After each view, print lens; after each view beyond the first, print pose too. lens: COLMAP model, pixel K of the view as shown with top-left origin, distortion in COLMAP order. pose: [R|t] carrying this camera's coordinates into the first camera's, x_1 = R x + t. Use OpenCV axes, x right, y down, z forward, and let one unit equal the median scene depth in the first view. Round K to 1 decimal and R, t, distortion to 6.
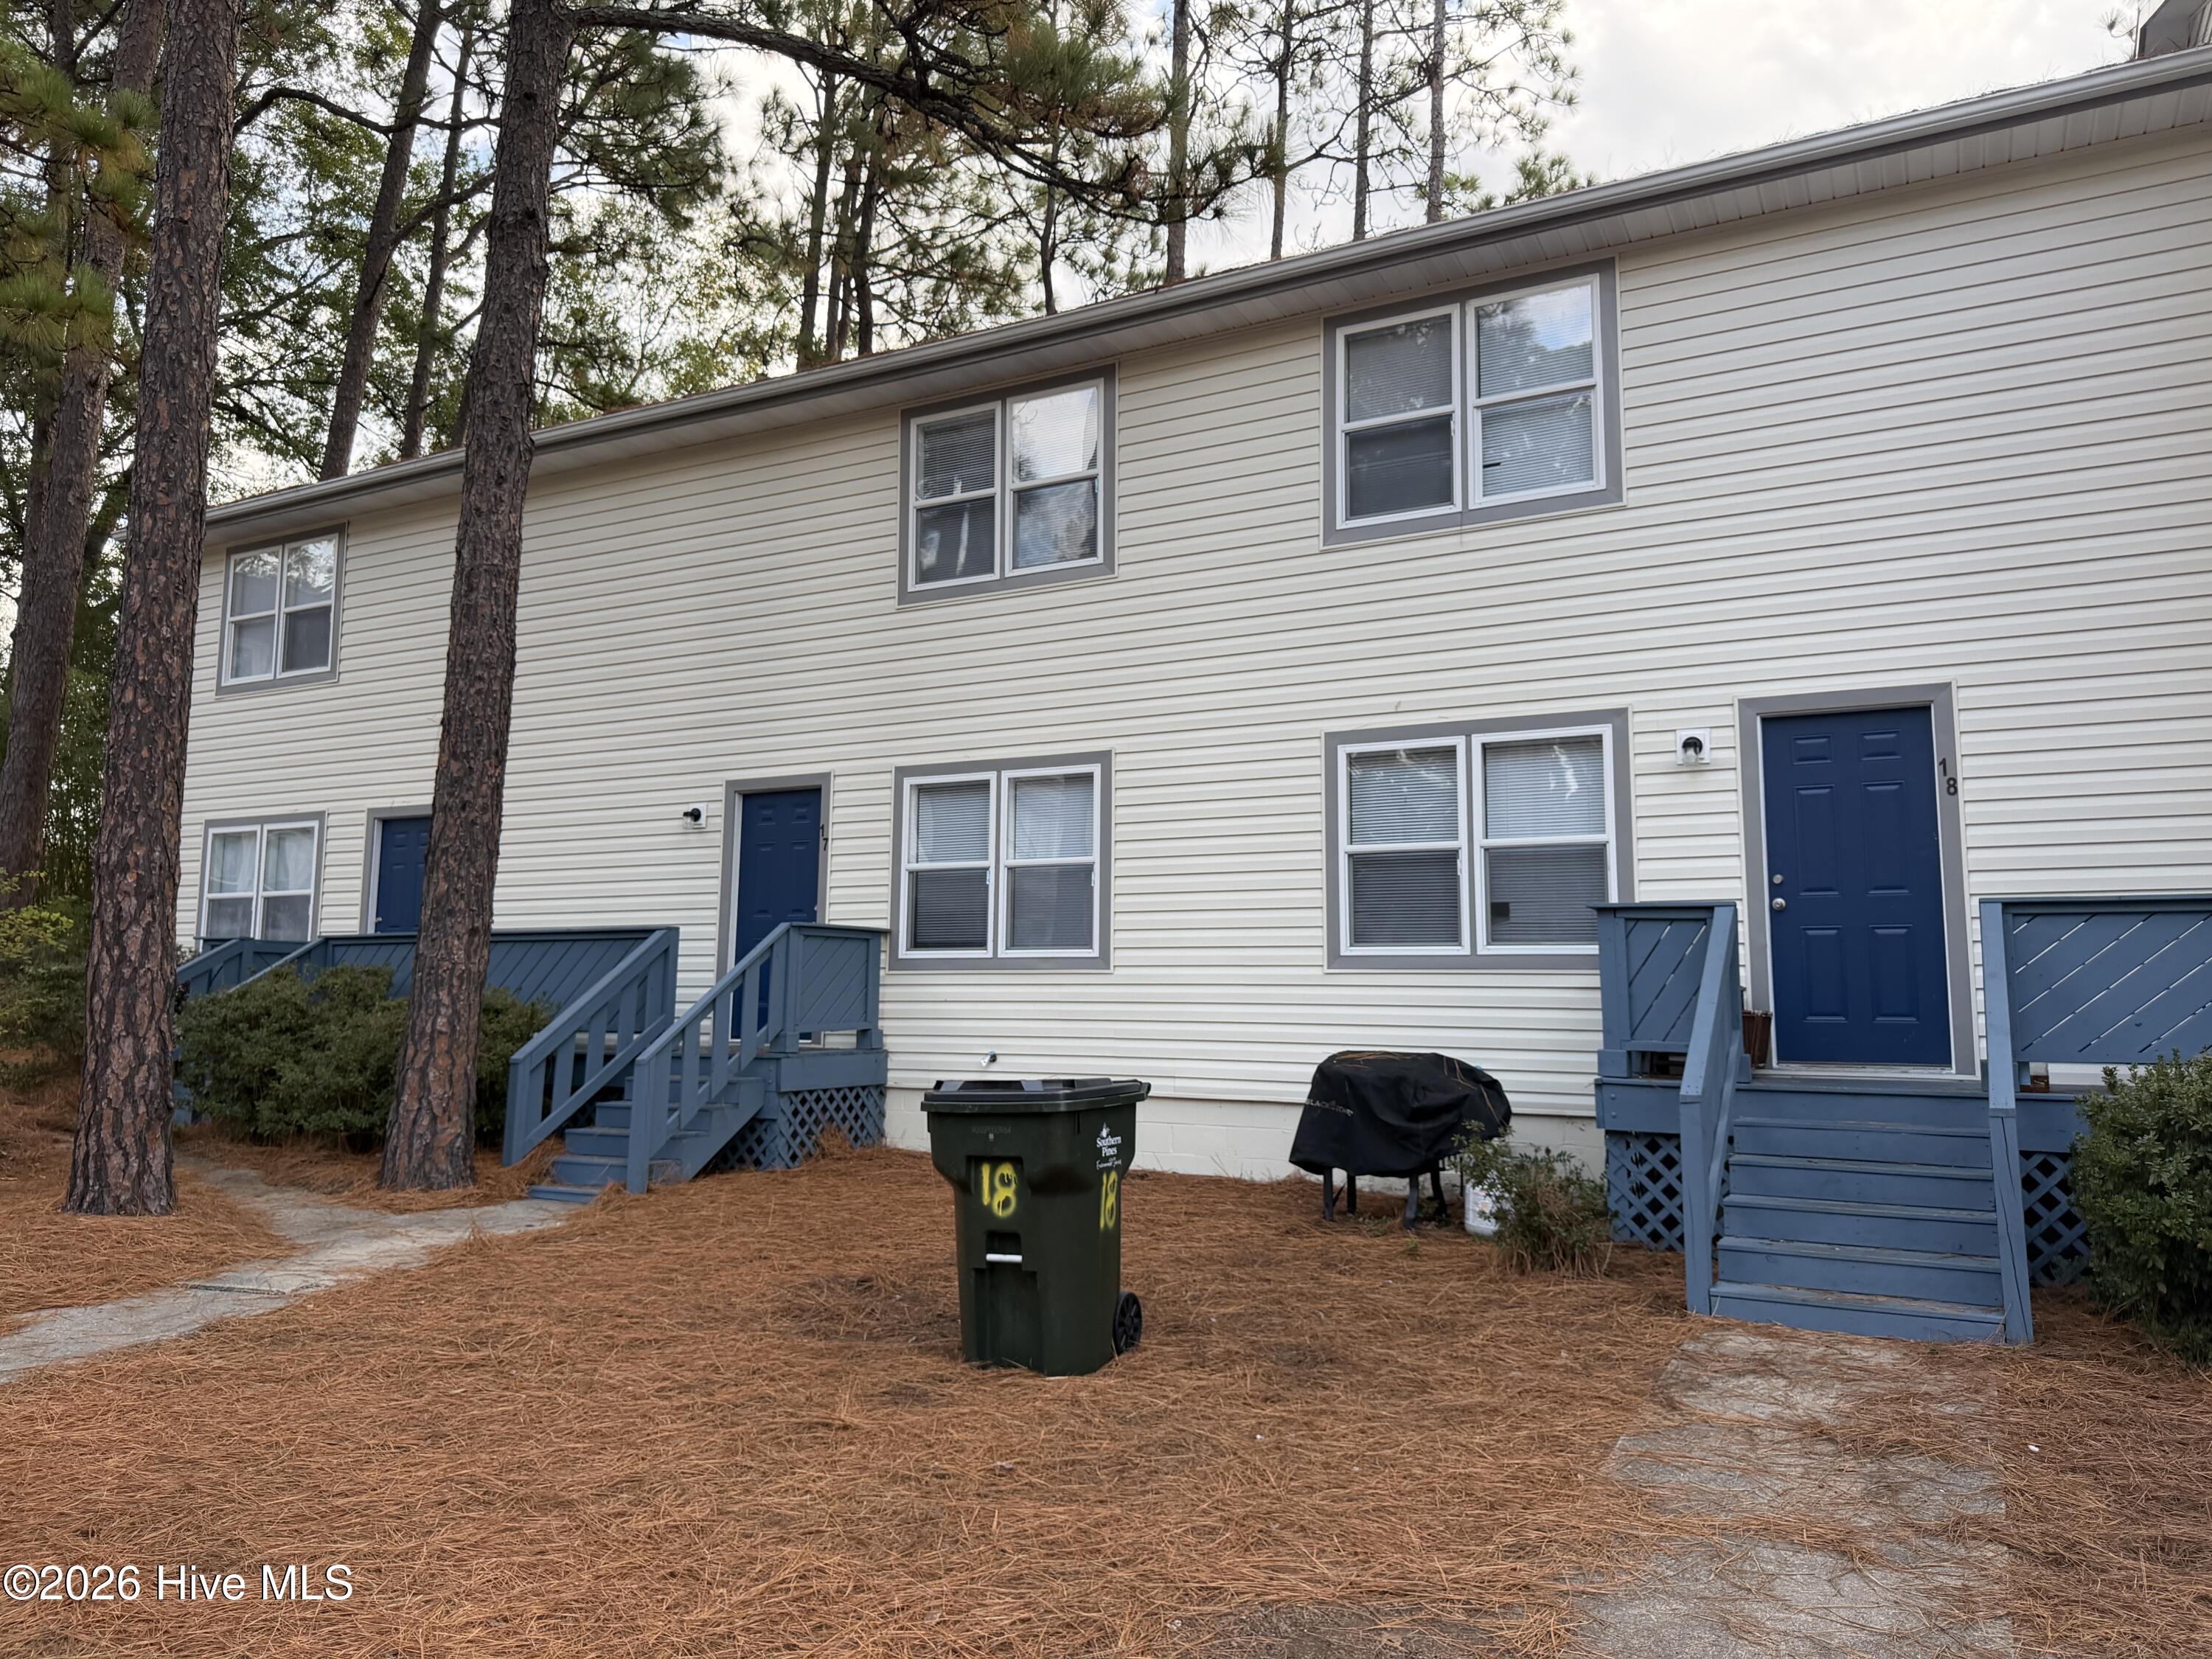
lens RADIAL K [[1552.3, 0, 1095.8], [0, 1552.3, 803.4], [0, 0, 1]] dist [0.193590, -0.374518]
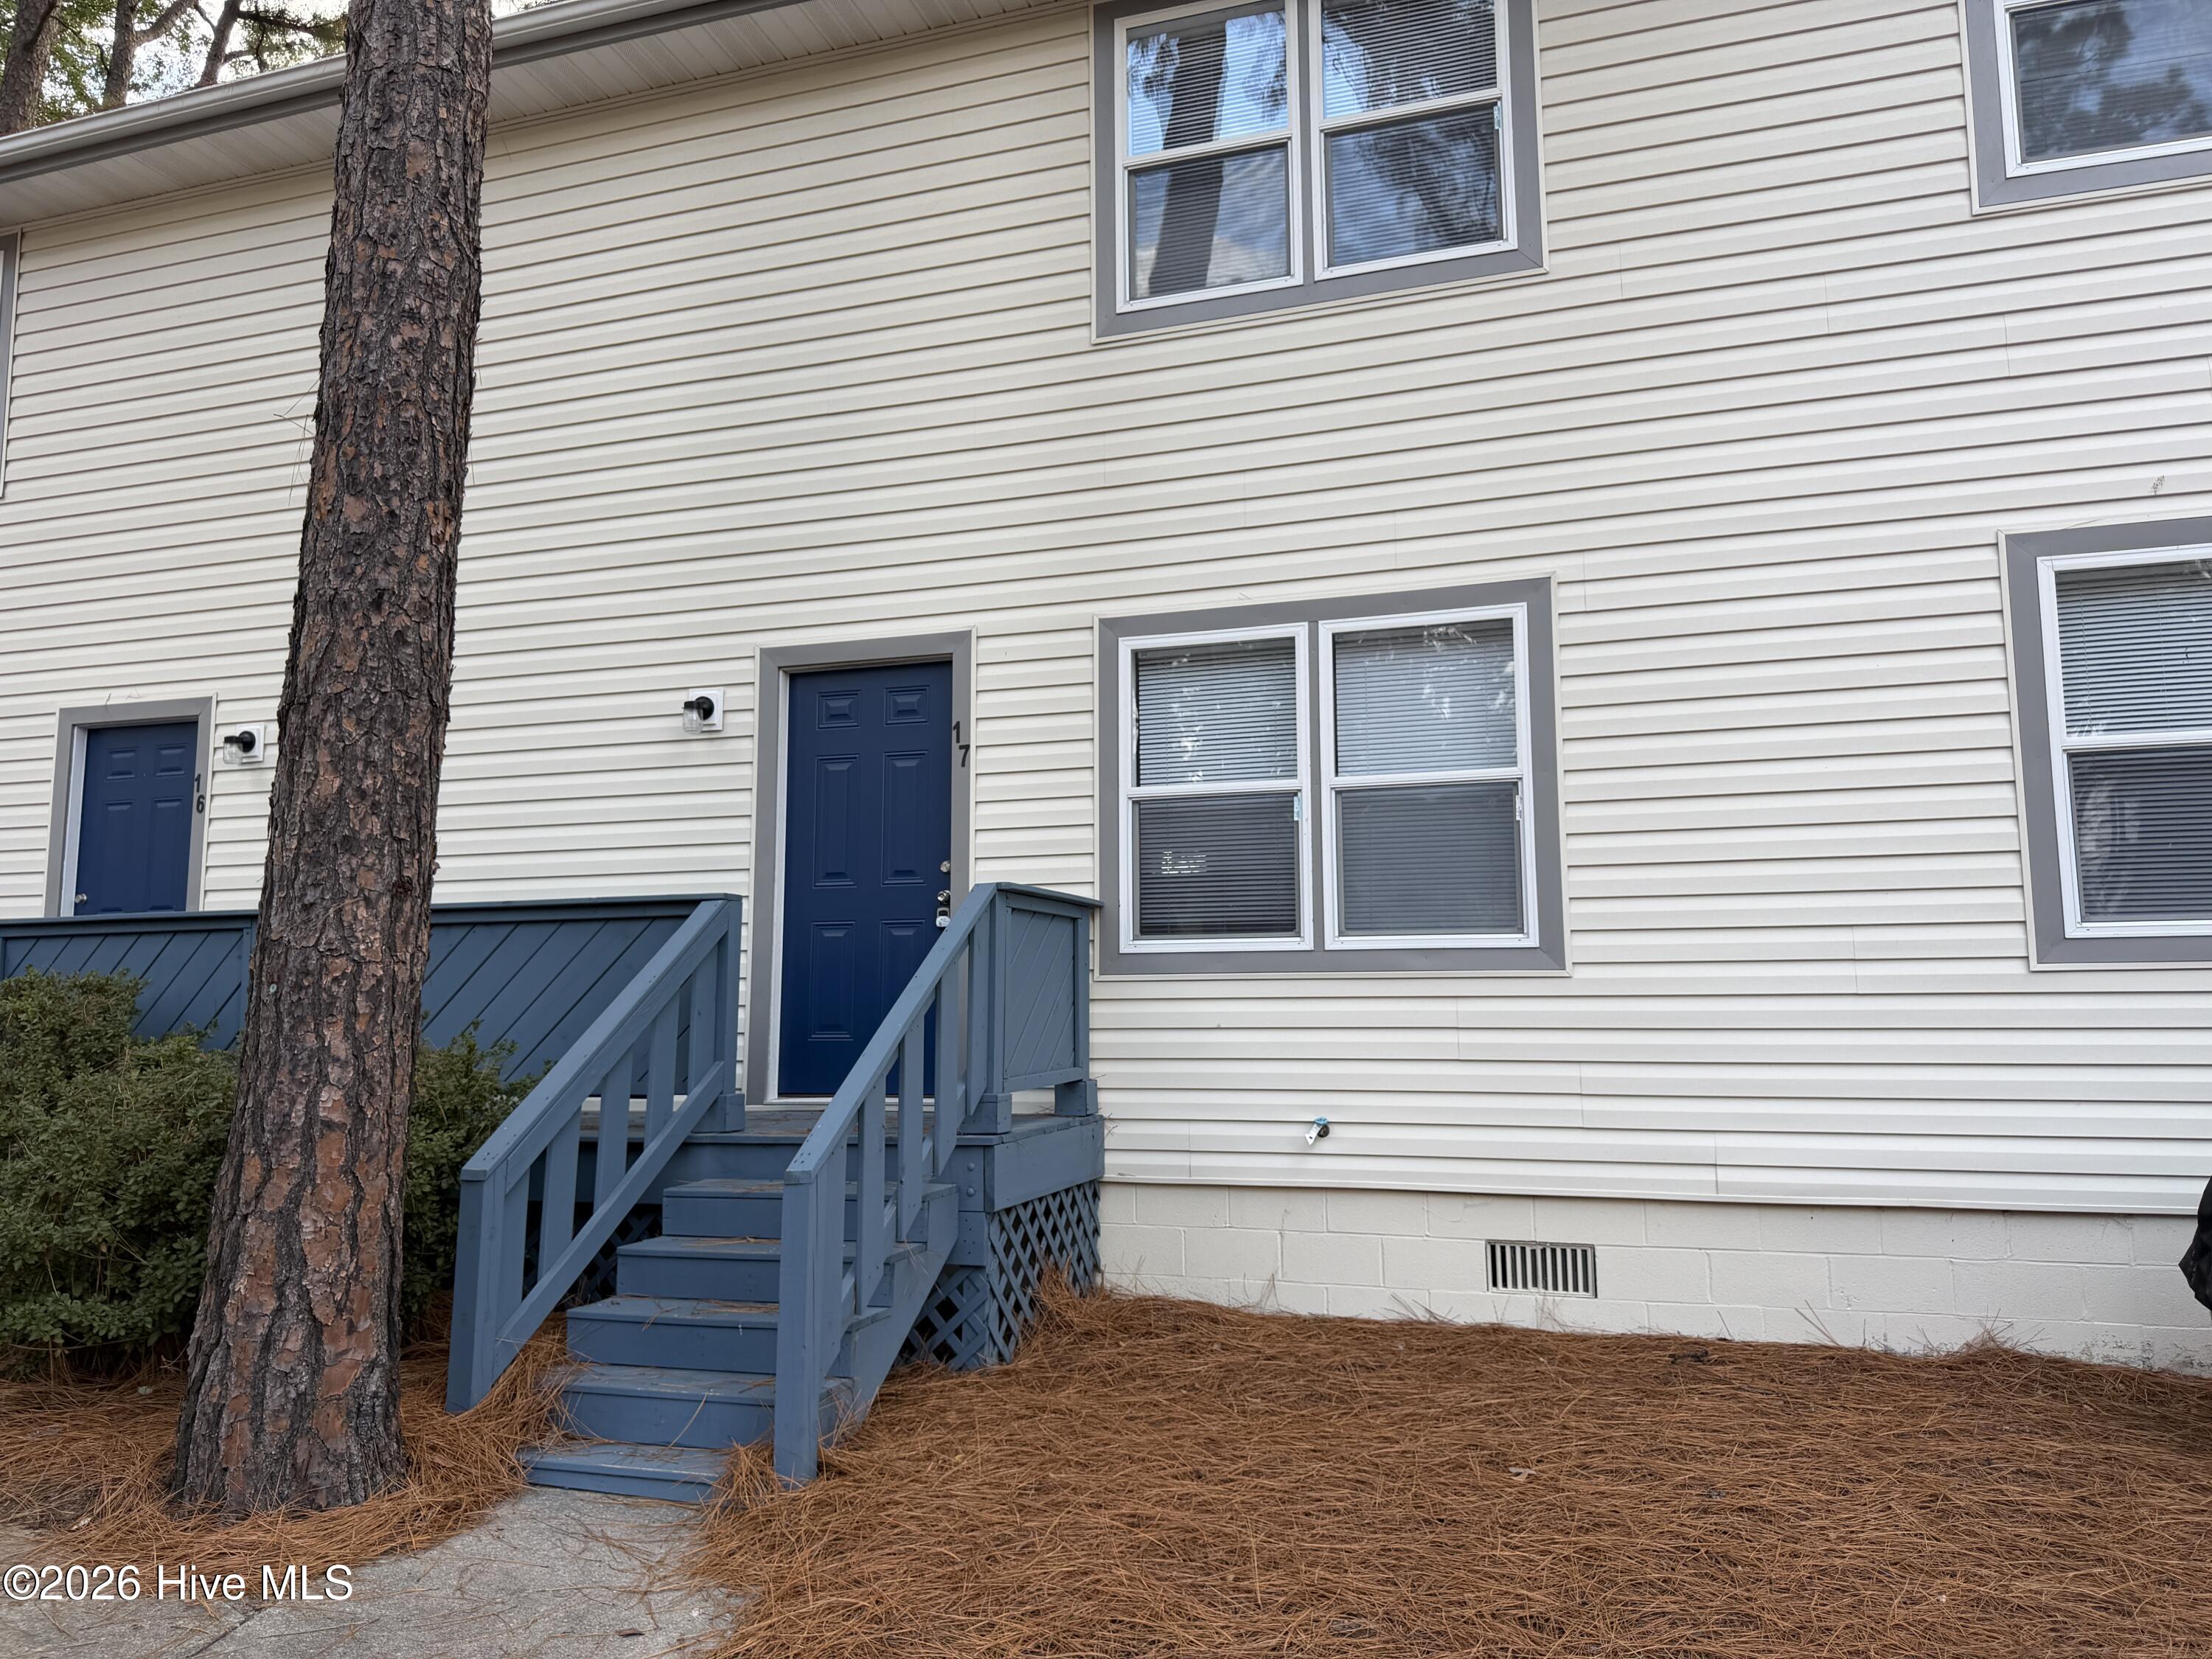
lens RADIAL K [[1532.5, 0, 1099.4], [0, 1532.5, 820.7], [0, 0, 1]] dist [0.100183, -0.128142]
pose [[0.982350, 0.007301, 0.186910, -0.269212], [-0.008157, 0.999959, 0.003810, 0.055818], [-0.186874, -0.005267, 0.982370, 0.515585]]
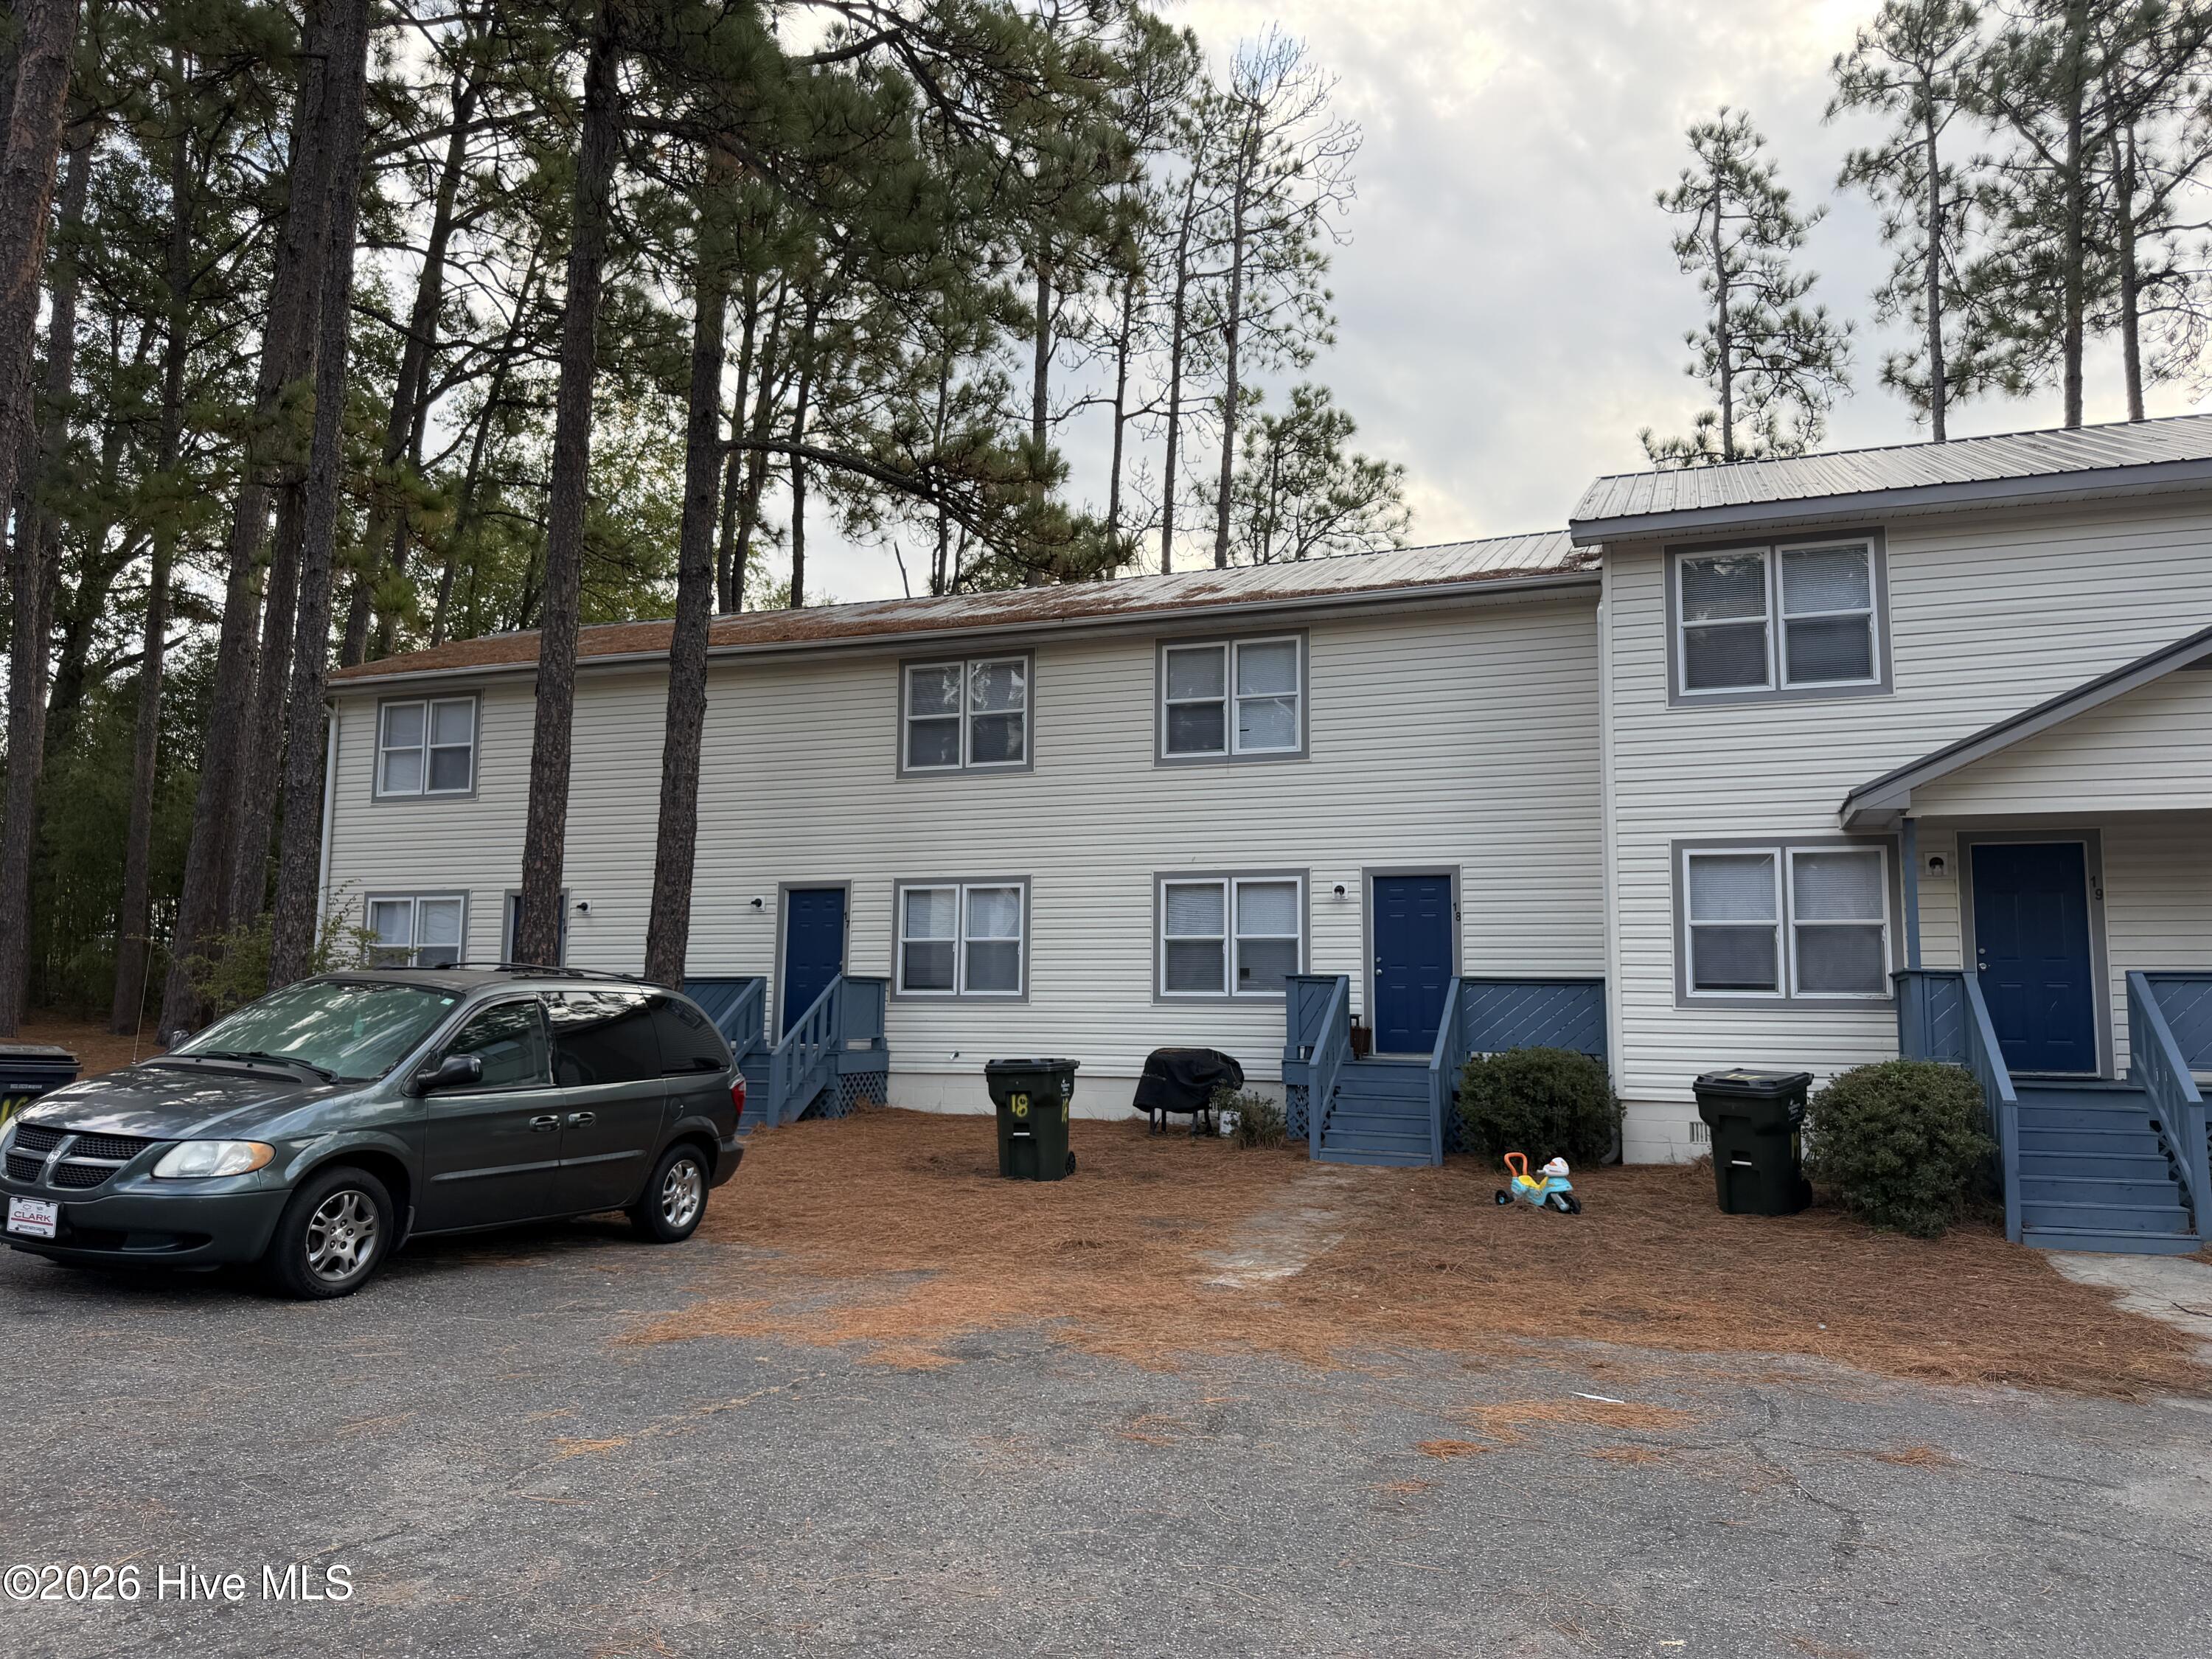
lens RADIAL K [[1584.7, 0, 1111.7], [0, 1584.7, 822.5], [0, 0, 1]] dist [0.208910, -0.384304]
pose [[0.990622, 0.017451, 0.135513, -0.149882], [-0.018726, 0.999791, 0.008142, -0.115914], [-0.135343, -0.010604, 0.990742, -0.804073]]
